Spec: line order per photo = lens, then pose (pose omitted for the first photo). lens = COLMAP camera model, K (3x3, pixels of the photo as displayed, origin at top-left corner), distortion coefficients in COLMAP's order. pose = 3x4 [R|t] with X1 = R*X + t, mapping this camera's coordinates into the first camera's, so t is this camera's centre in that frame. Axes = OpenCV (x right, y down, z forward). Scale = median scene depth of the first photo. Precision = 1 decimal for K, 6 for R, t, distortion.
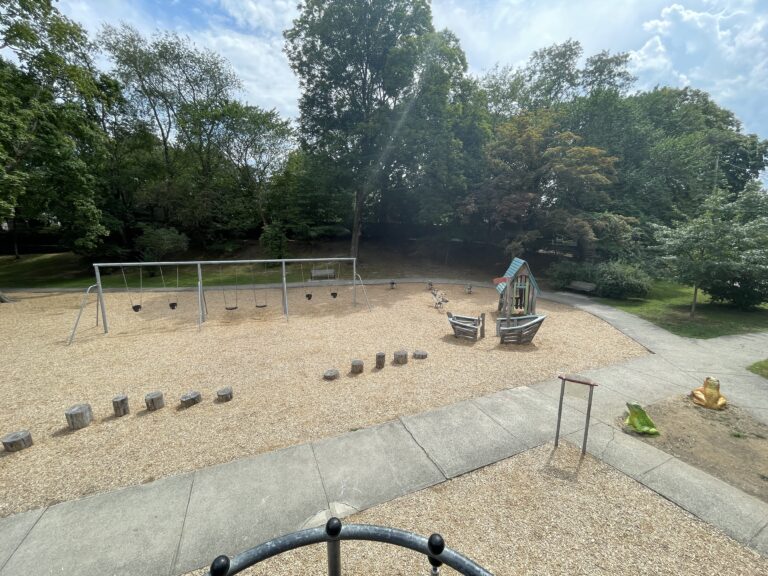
lens RADIAL K [[313.1, 0, 384.1], [0, 313.1, 289.3], [0, 0, 1]] dist [-0.003142, -0.000351]
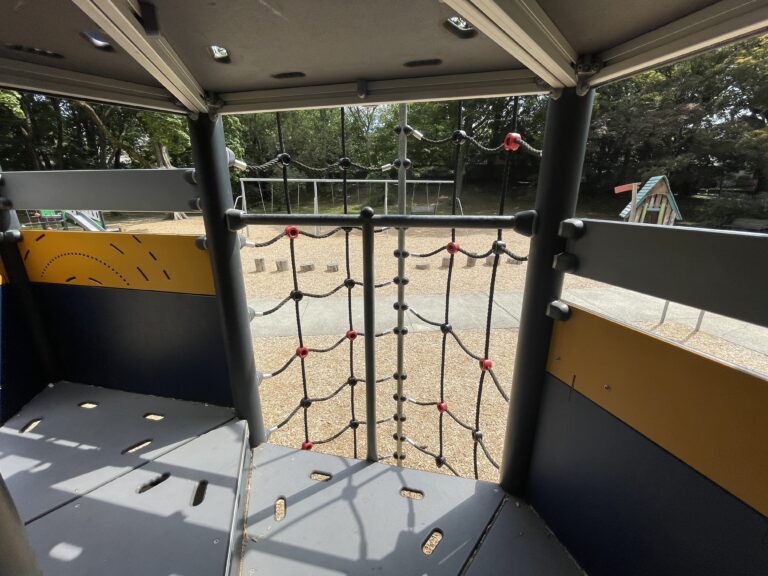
lens RADIAL K [[313.1, 0, 384.9], [0, 313.1, 288.7], [0, 0, 1]] dist [-0.003142, -0.000351]
pose [[0.950226, 0.091303, -0.297884, 0.022581], [-0.054300, 0.989996, 0.130228, 0.145577], [0.306794, -0.107571, 0.945677, -0.040256]]
